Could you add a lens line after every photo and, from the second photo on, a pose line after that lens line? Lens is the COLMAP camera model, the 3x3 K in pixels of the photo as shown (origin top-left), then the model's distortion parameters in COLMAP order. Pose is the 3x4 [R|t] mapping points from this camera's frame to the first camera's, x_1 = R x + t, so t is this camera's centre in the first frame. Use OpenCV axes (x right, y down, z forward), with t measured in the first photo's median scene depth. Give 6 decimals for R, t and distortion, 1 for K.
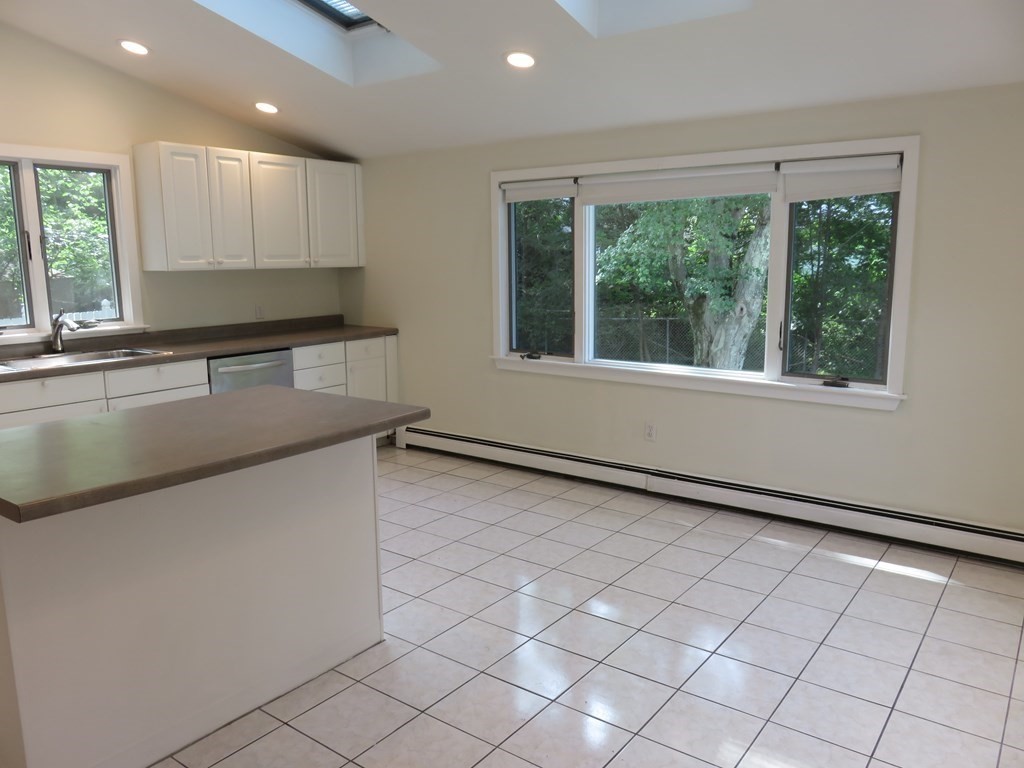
lens RADIAL K [[772.4, 0, 504.9], [0, 772.4, 382.4], [0, 0, 1]] dist [-0.012051, 0.003913]
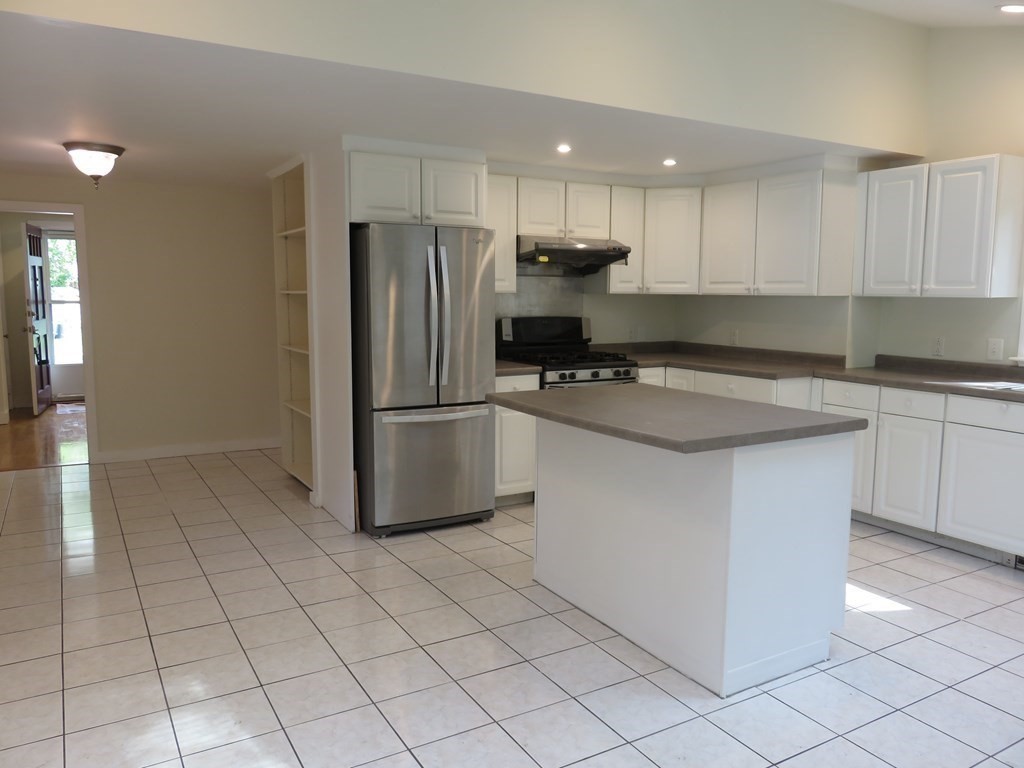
lens RADIAL K [[772.4, 0, 506.5], [0, 772.4, 376.4], [0, 0, 1]] dist [-0.012051, 0.003913]
pose [[-0.389724, 0.112647, -0.914016, 0.449316], [-0.147356, 0.972076, 0.182633, -0.102736], [0.909066, 0.205862, -0.362242, 0.624295]]
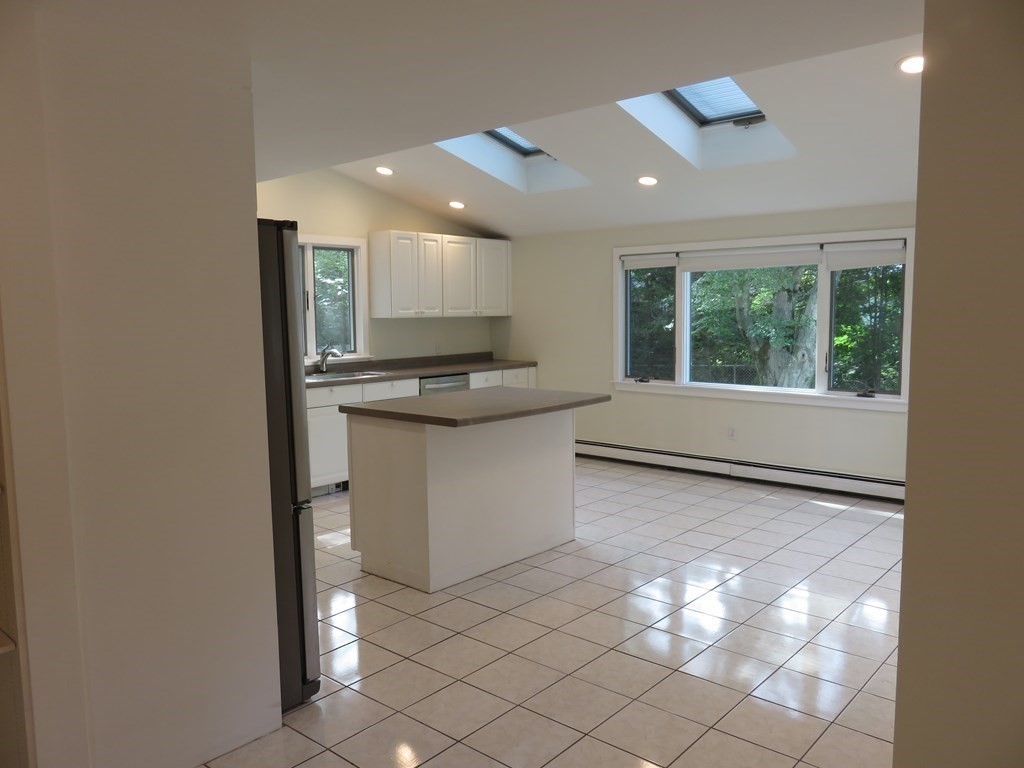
lens RADIAL K [[772.4, 0, 505.0], [0, 772.4, 381.9], [0, 0, 1]] dist [-0.012051, 0.003913]
pose [[0.997096, 0.006133, -0.075909, -0.112246], [-0.011311, 0.997623, -0.067978, 0.069344], [0.075312, 0.068640, 0.994795, -0.406374]]
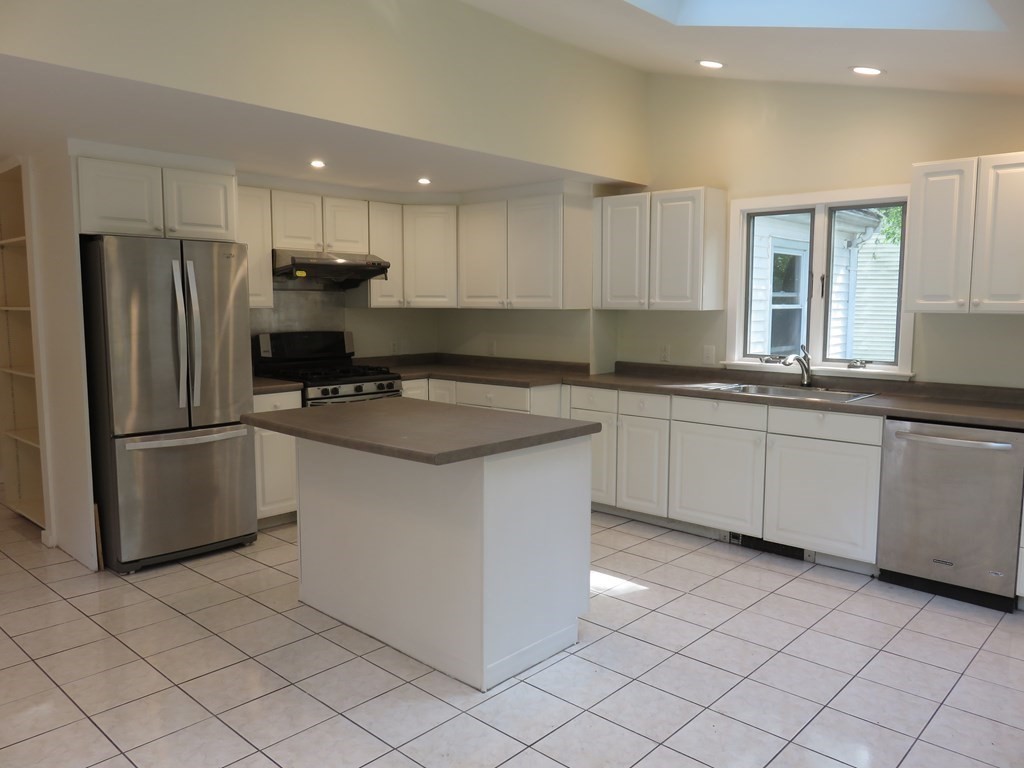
lens RADIAL K [[772.4, 0, 510.7], [0, 772.4, 379.6], [0, 0, 1]] dist [-0.012051, 0.003913]
pose [[-0.099638, 0.113414, -0.988539, 0.456494], [-0.160682, 0.978610, 0.128470, -0.108228], [0.981964, 0.171641, -0.079283, 0.632279]]
